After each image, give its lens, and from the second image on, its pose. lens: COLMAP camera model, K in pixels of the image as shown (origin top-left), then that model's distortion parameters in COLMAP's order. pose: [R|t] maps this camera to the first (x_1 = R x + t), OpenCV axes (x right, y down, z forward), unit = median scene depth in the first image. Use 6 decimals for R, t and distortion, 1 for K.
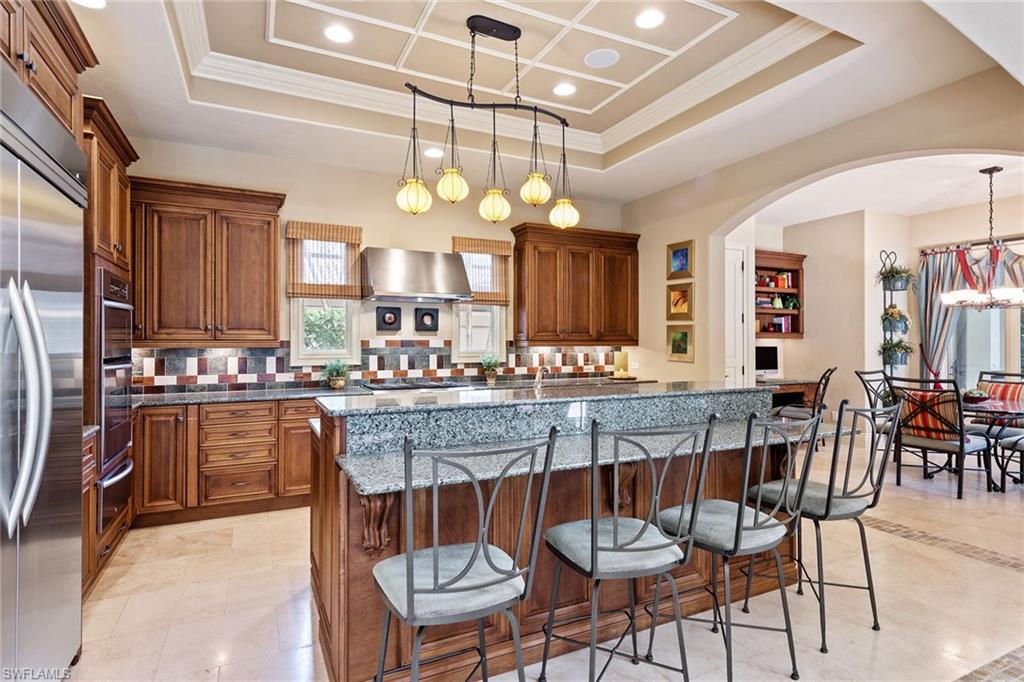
lens RADIAL K [[524.9, 0, 507.5], [0, 524.9, 339.6], [0, 0, 1]] dist [-0.000117, -0.001043]
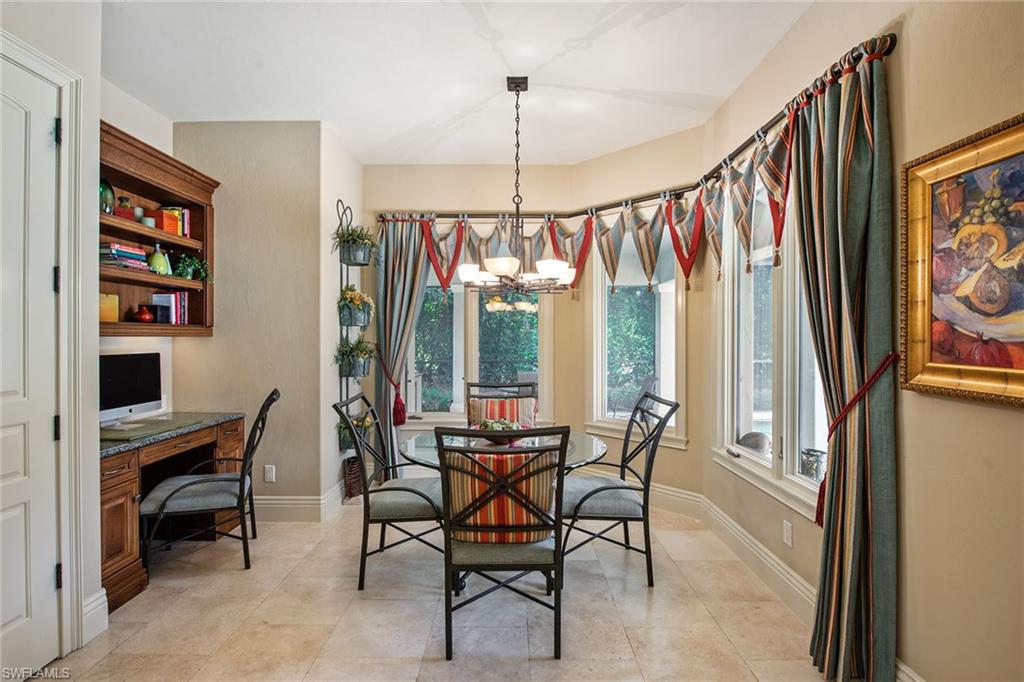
lens RADIAL K [[479.4, 0, 508.5], [0, 479.4, 337.9], [0, 0, 1]] dist [-0.006812, 0.000531]
pose [[0.449484, -0.000751, 0.893288, 0.274375], [-0.004672, 0.999984, 0.003191, -0.003448], [-0.893276, -0.005607, 0.449474, 0.532975]]
